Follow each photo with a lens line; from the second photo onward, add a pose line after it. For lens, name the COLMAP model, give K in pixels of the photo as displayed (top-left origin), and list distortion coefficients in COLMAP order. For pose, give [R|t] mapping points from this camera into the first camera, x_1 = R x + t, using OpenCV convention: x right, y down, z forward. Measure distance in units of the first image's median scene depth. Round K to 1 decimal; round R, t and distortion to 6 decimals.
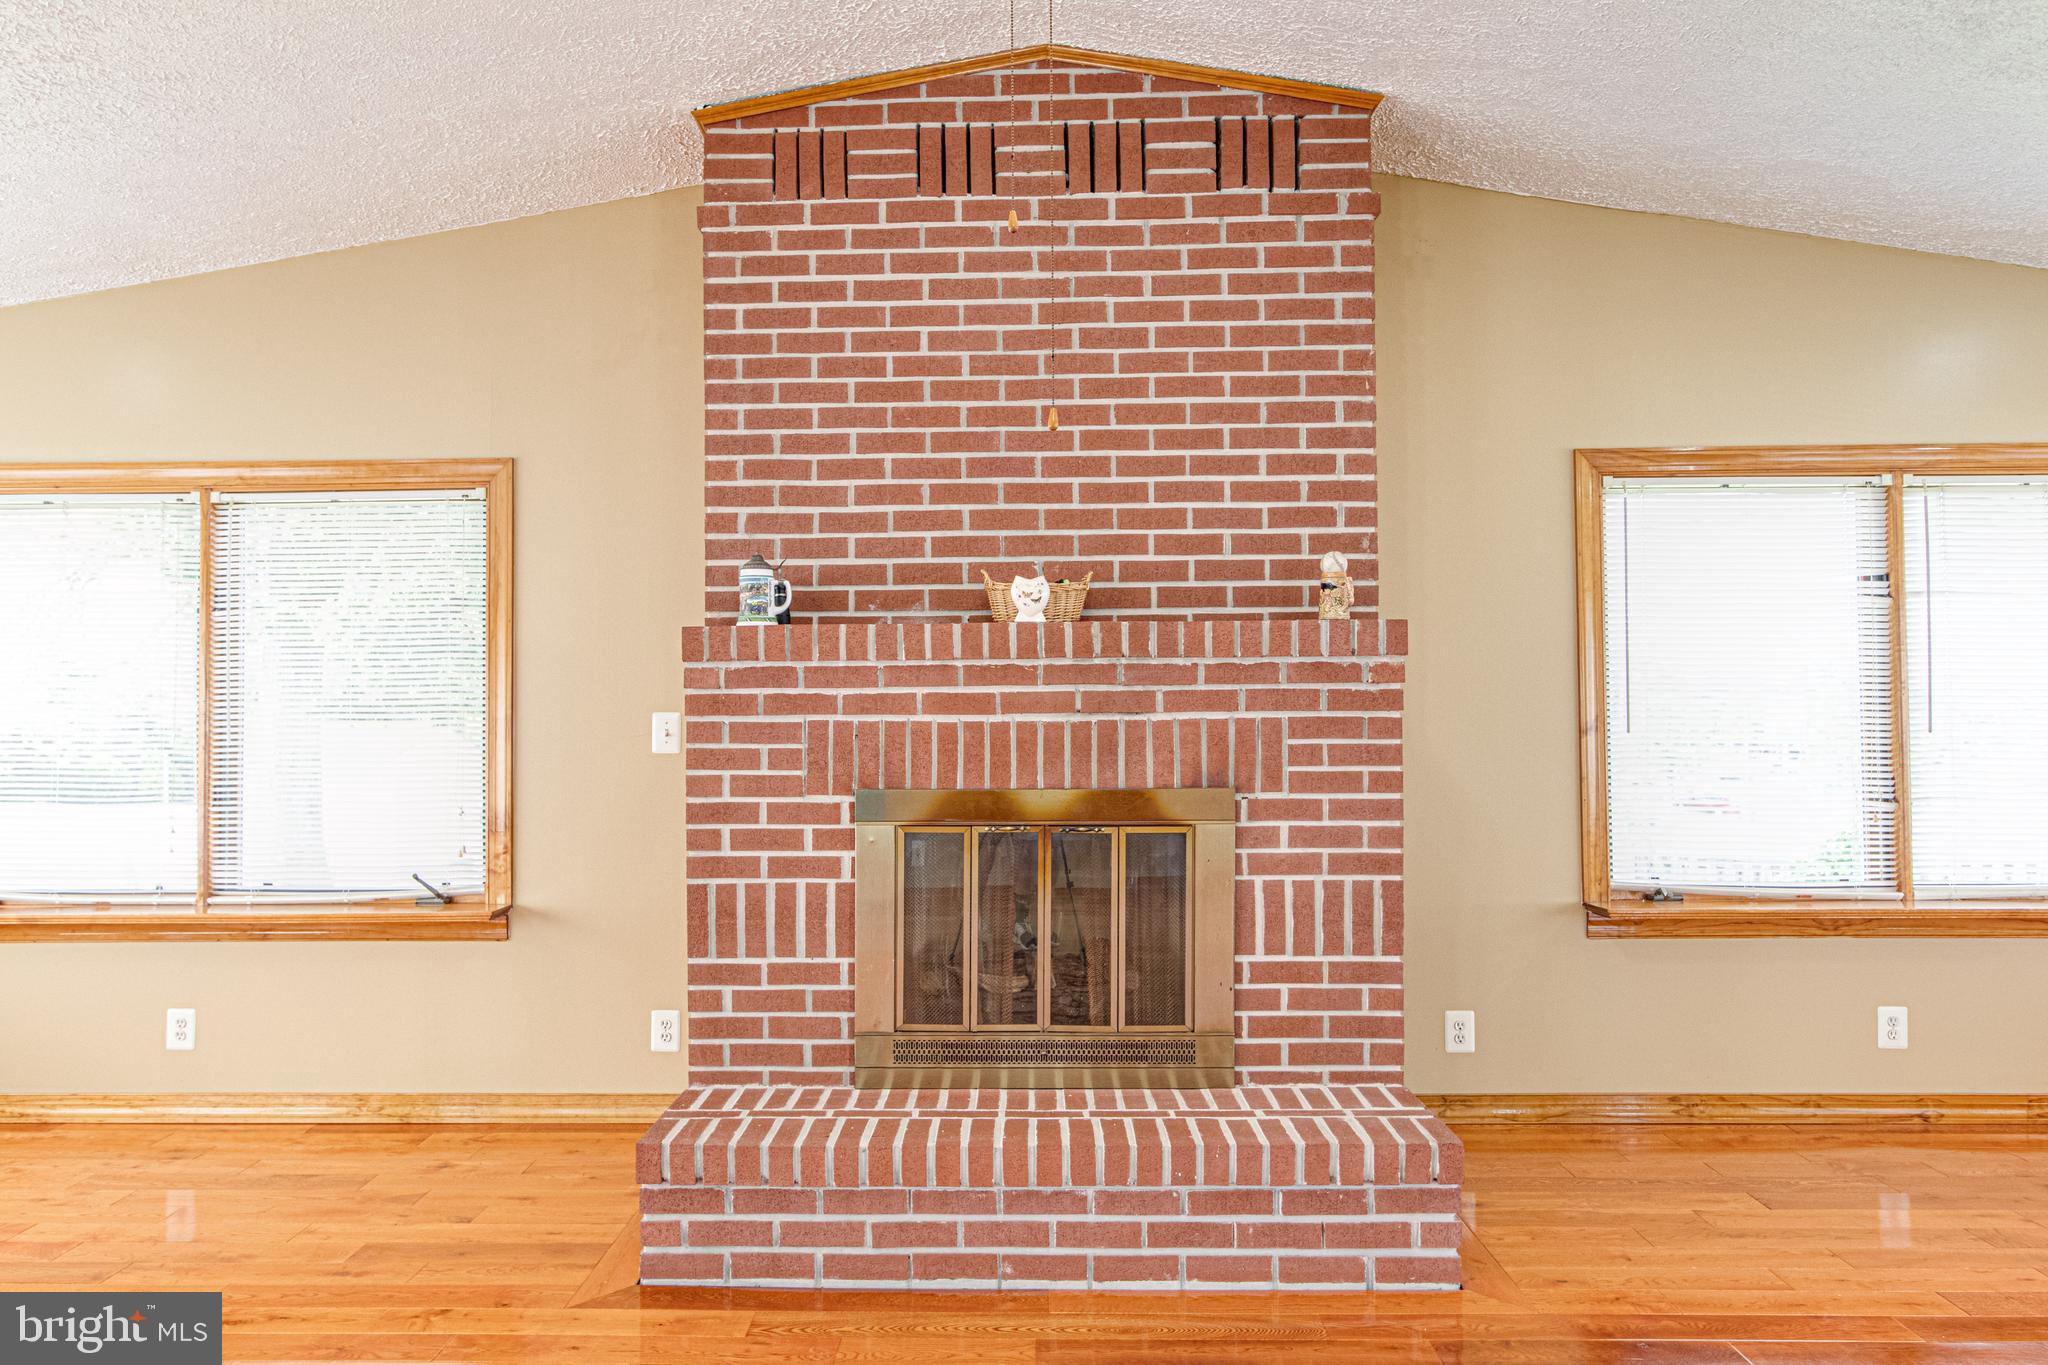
lens RADIAL K [[1392.4, 0, 998.4], [0, 1392.4, 691.0], [0, 0, 1]] dist [-0.023141, 0.027237]
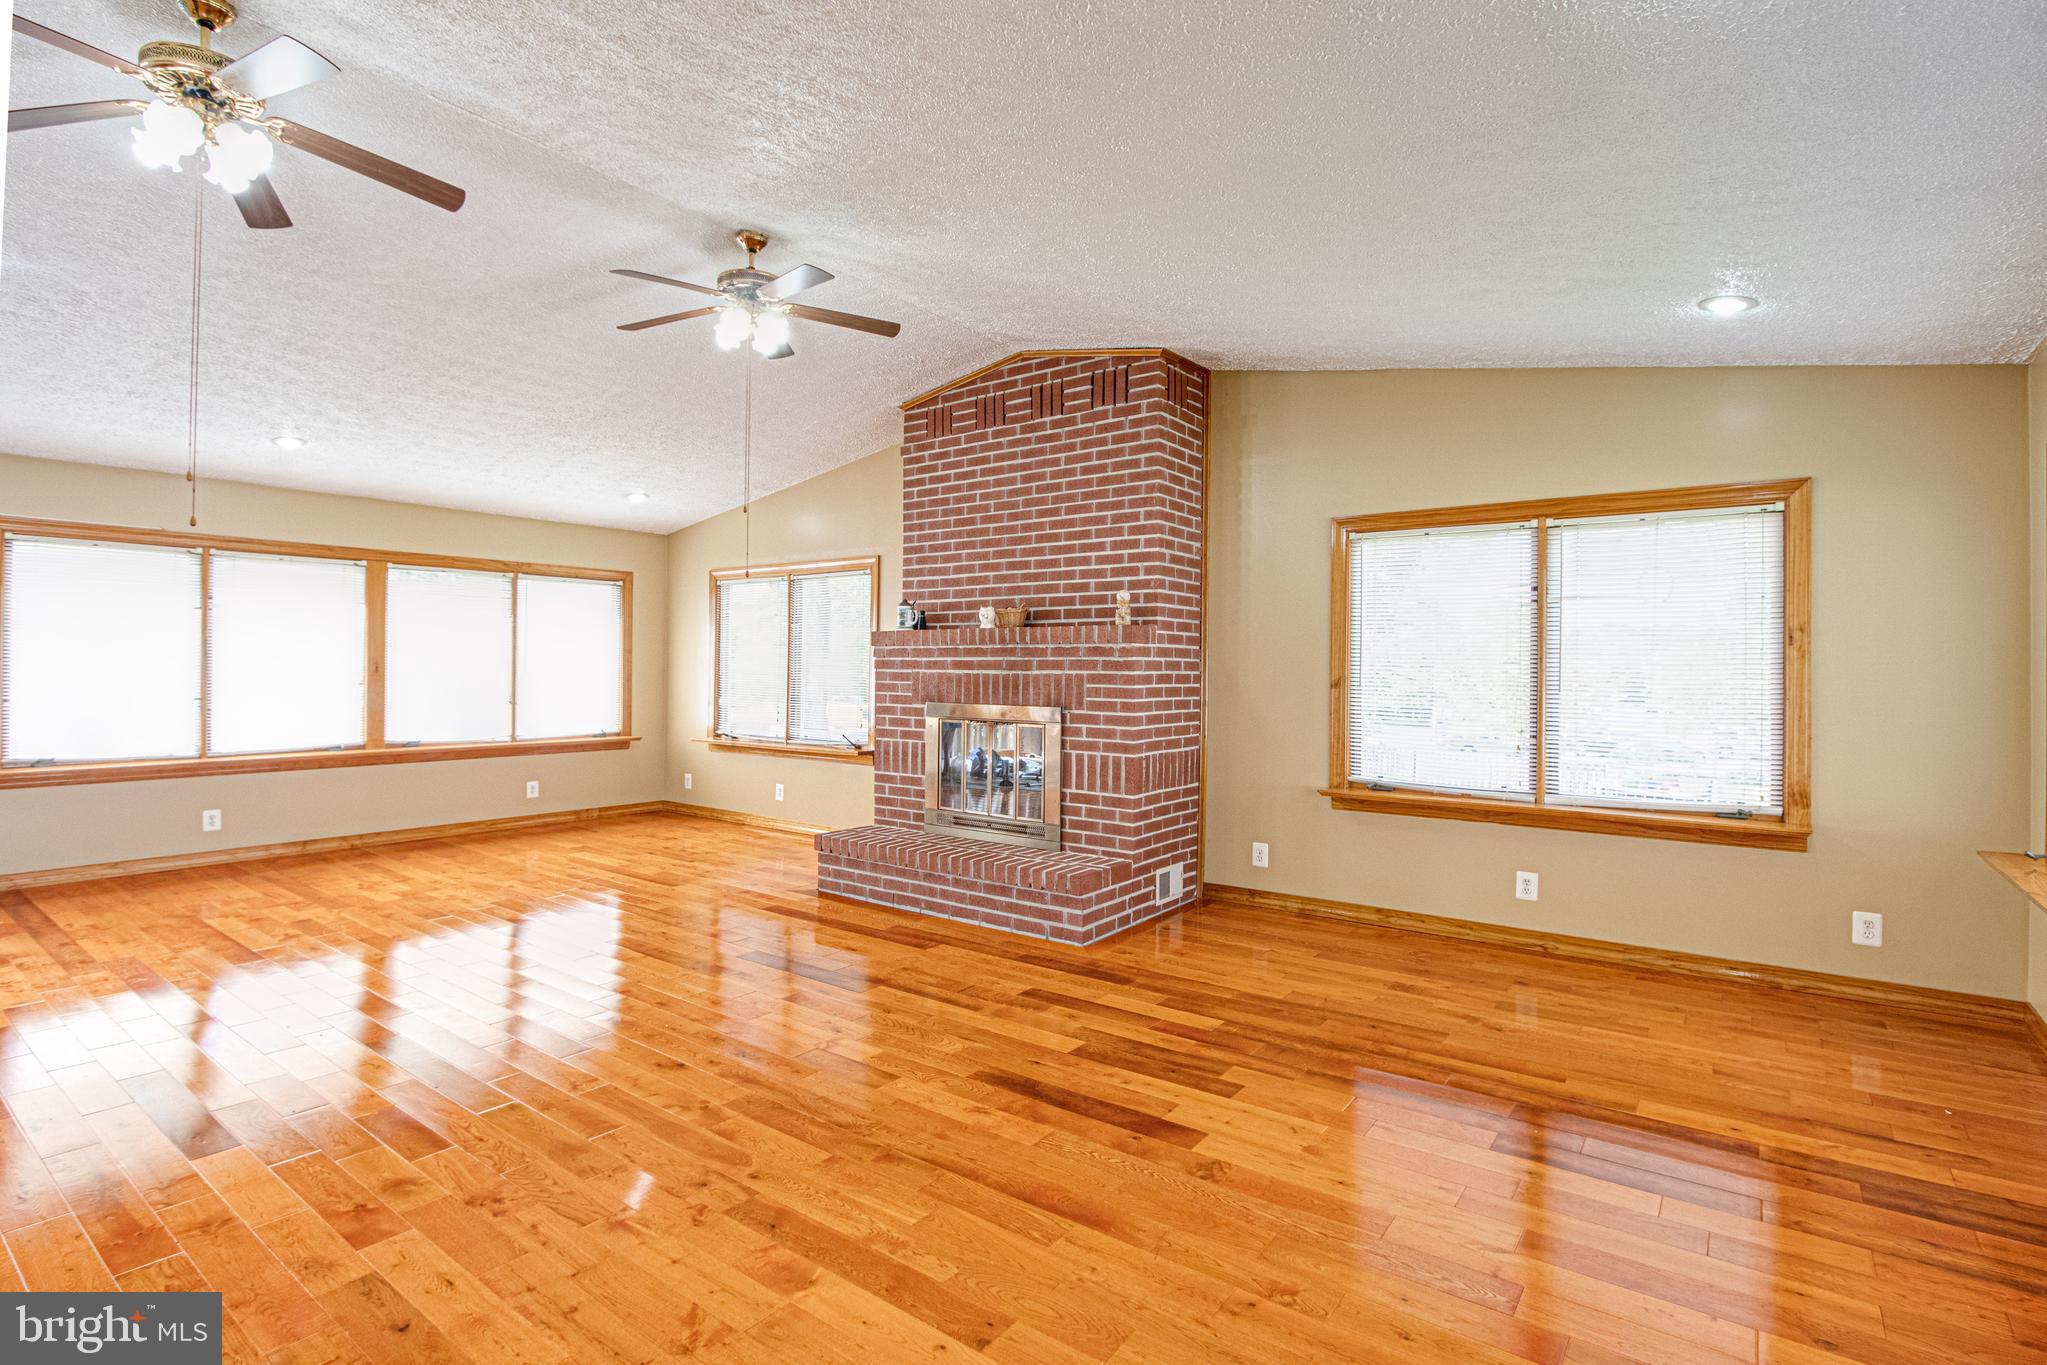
lens RADIAL K [[994.0, 0, 1018.4], [0, 994.0, 658.0], [0, 0, 1]] dist [-0.020245, 0.000449]
pose [[0.810387, 0.006977, -0.585853, 0.954134], [-0.003735, 0.999970, 0.006742, -0.013049], [0.585883, -0.003276, 0.810389, -0.229419]]
